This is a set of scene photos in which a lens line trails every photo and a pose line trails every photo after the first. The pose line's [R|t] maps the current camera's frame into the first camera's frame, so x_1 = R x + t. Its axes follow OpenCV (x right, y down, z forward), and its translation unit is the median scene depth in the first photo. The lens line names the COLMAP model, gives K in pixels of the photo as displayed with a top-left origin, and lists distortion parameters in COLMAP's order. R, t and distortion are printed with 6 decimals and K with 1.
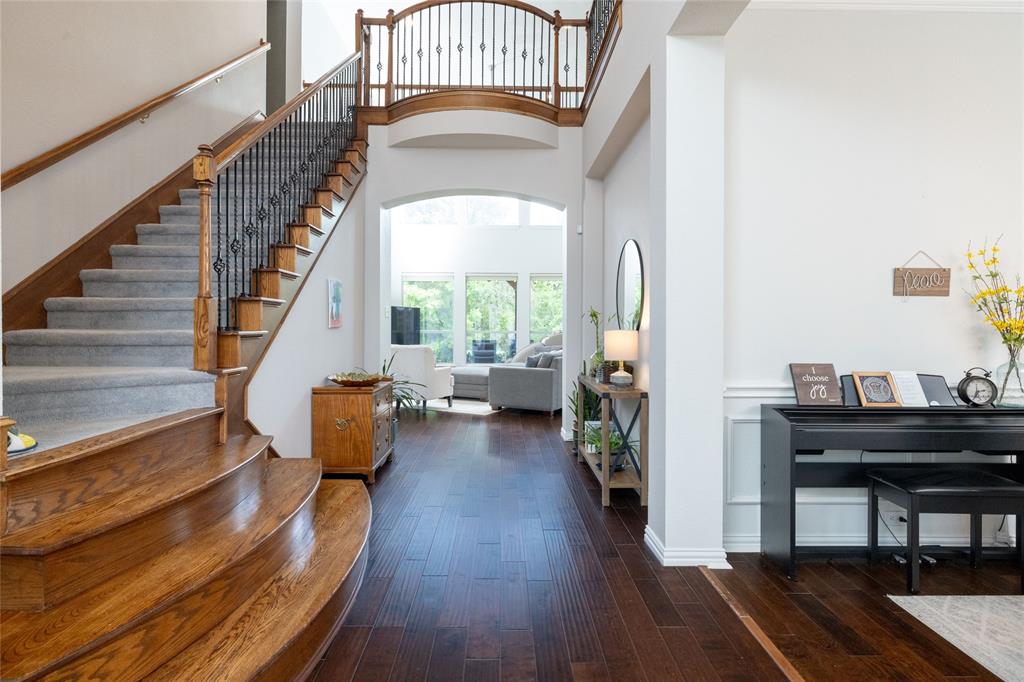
lens RADIAL K [[513.4, 0, 507.1], [0, 513.4, 333.8], [0, 0, 1]] dist [-0.003559, -0.000142]
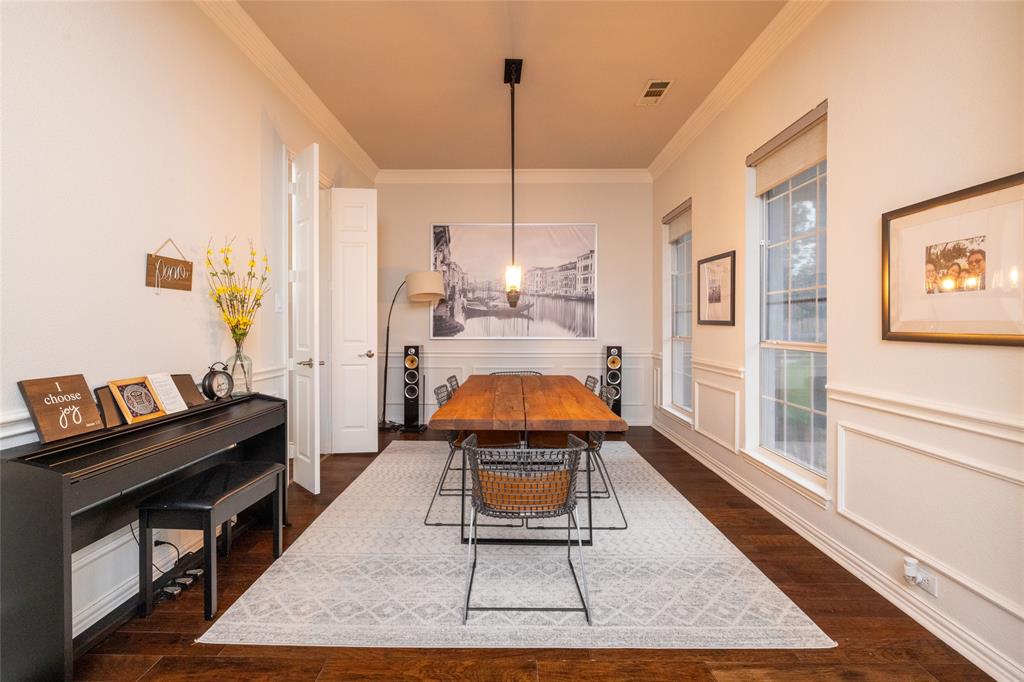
lens RADIAL K [[473.9, 0, 505.1], [0, 473.9, 325.5], [0, 0, 1]] dist [-0.004657, 0.000382]
pose [[0.028377, -0.009196, 0.999555, -0.013699], [0.014347, 0.999858, 0.008792, -0.007316], [-0.999494, 0.014091, 0.028505, 0.393476]]
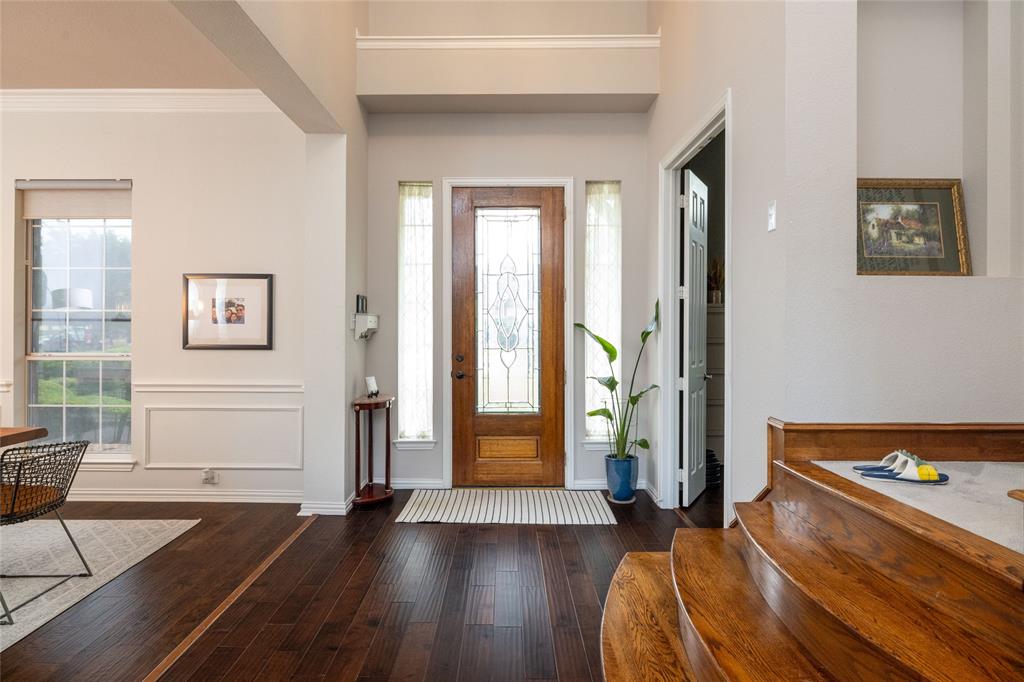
lens RADIAL K [[608.9, 0, 507.2], [0, 608.9, 321.7], [0, 0, 1]] dist [-0.021965, 0.004460]
pose [[-0.999850, -0.011304, 0.013145, -0.125541], [-0.011186, 0.999897, 0.009010, -0.066309], [-0.013245, 0.008861, -0.999873, 1.409135]]
